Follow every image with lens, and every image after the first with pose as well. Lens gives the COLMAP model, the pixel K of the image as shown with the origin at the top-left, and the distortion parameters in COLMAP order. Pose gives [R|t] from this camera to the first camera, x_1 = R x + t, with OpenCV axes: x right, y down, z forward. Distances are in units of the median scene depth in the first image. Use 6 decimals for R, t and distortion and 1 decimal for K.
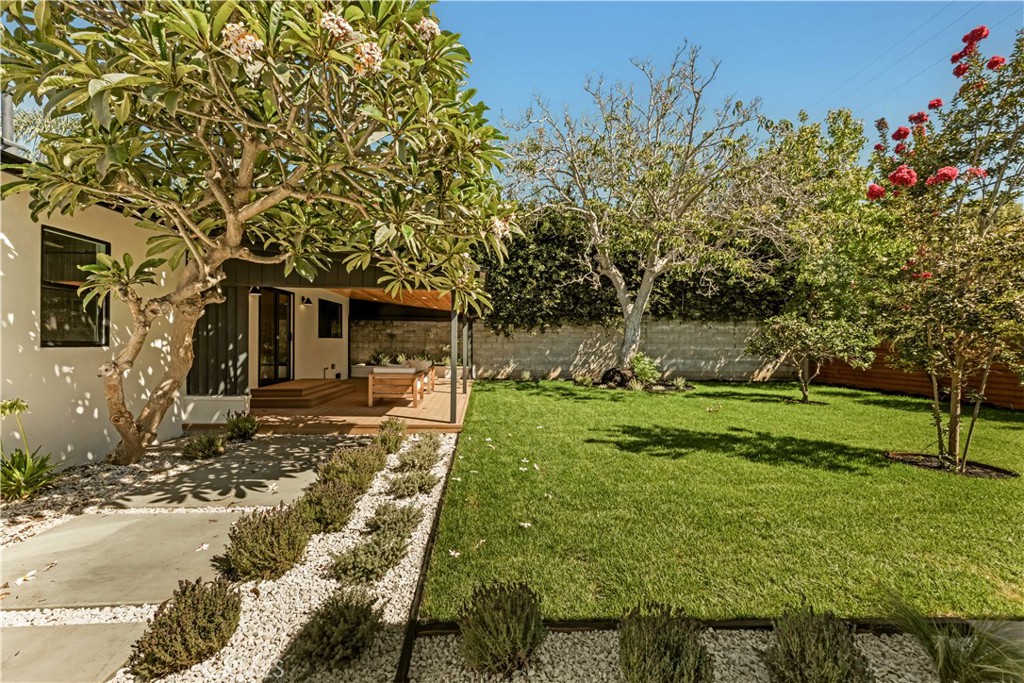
lens RADIAL K [[404.8, 0, 508.3], [0, 404.8, 339.7], [0, 0, 1]] dist [0.005546, -0.000416]
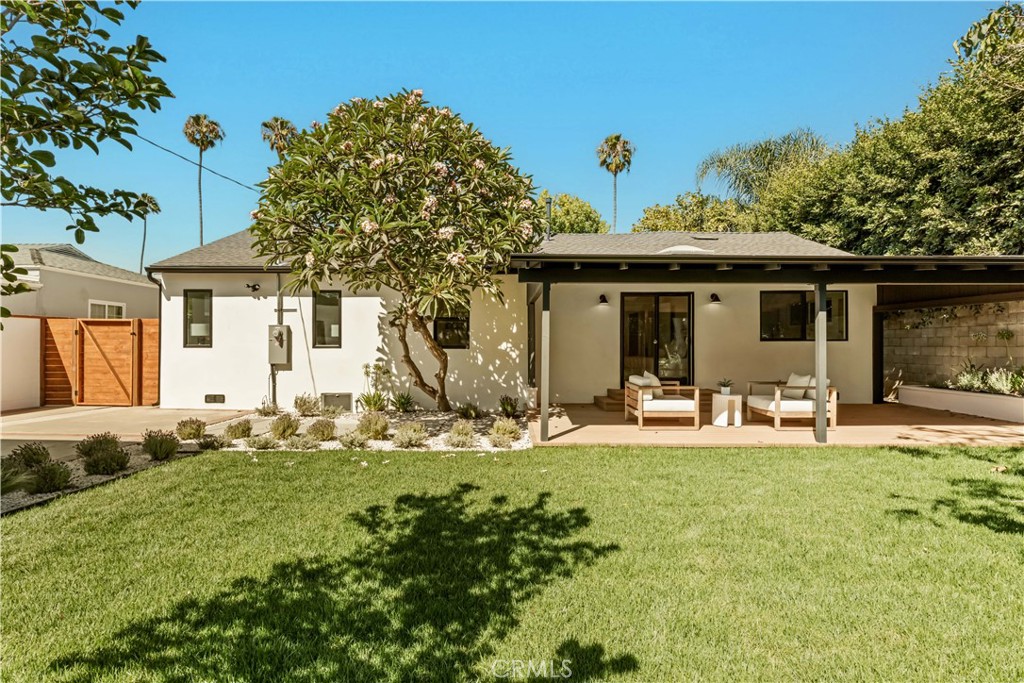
lens RADIAL K [[501.1, 0, 505.5], [0, 501.1, 342.9], [0, 0, 1]] dist [0.002097, -0.000159]
pose [[-0.069077, -0.012428, -0.997534, 0.572810], [0.001328, 0.999920, -0.012550, 0.012928], [0.997610, -0.002192, -0.069055, 0.623191]]
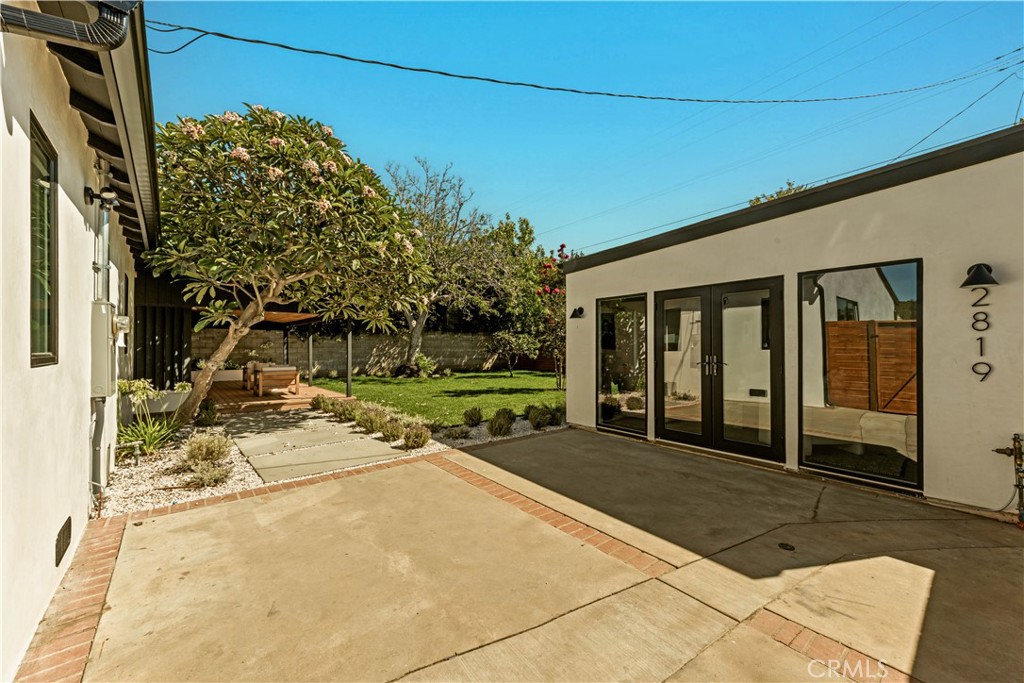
lens RADIAL K [[376.8, 0, 513.4], [0, 376.8, 345.7], [0, 0, 1]] dist [0.002425, -0.001495]
pose [[0.783576, -0.006821, 0.621259, -0.355772], [0.003340, 0.999972, 0.006766, -0.006812], [-0.621288, -0.003227, 0.783576, -0.386061]]
